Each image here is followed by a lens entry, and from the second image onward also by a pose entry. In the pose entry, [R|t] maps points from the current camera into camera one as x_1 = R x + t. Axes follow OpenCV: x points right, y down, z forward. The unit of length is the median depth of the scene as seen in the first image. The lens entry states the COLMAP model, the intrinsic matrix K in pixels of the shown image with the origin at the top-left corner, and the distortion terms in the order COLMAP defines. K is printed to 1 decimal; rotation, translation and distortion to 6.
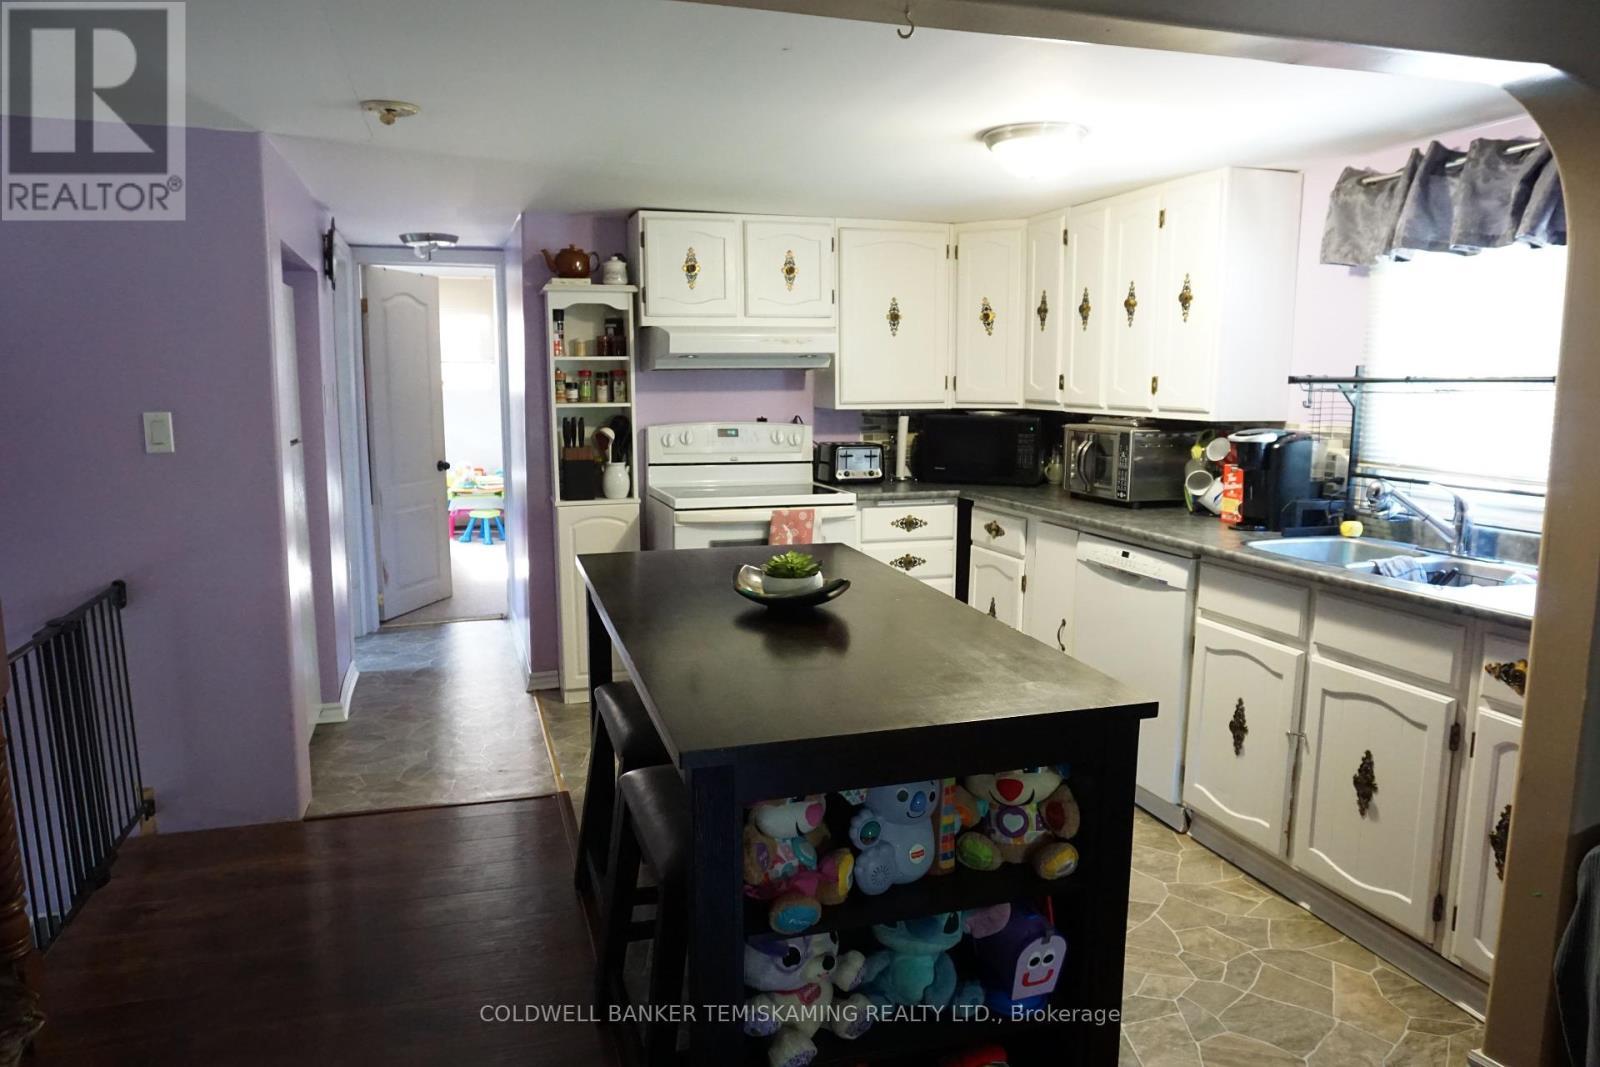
lens RADIAL K [[1084.3, 0, 796.9], [0, 1084.3, 532.5], [0, 0, 1]] dist [-0.024360, 0.021065]
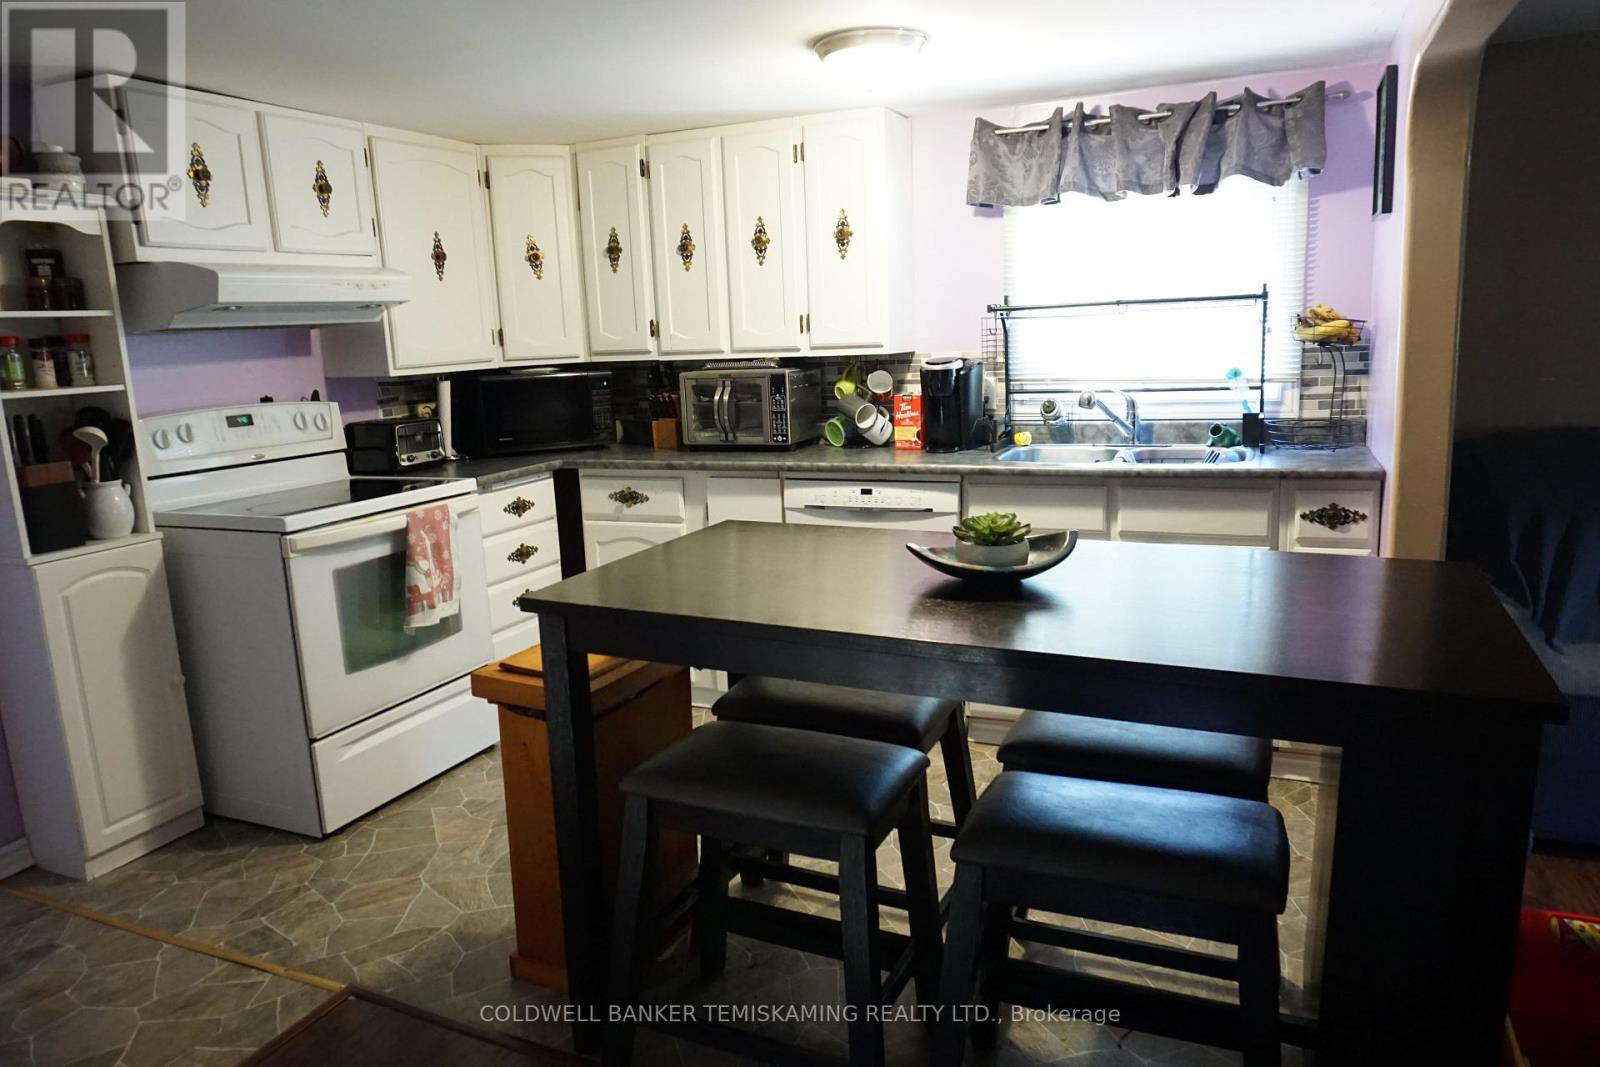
lens RADIAL K [[1084.3, 0, 802.5], [0, 1084.3, 534.5], [0, 0, 1]] dist [-0.024360, 0.021065]
pose [[0.661277, -0.168485, 0.730976, -0.376700], [0.148977, 0.984537, 0.092157, -0.032961], [-0.735200, 0.047958, 0.676152, 0.296322]]
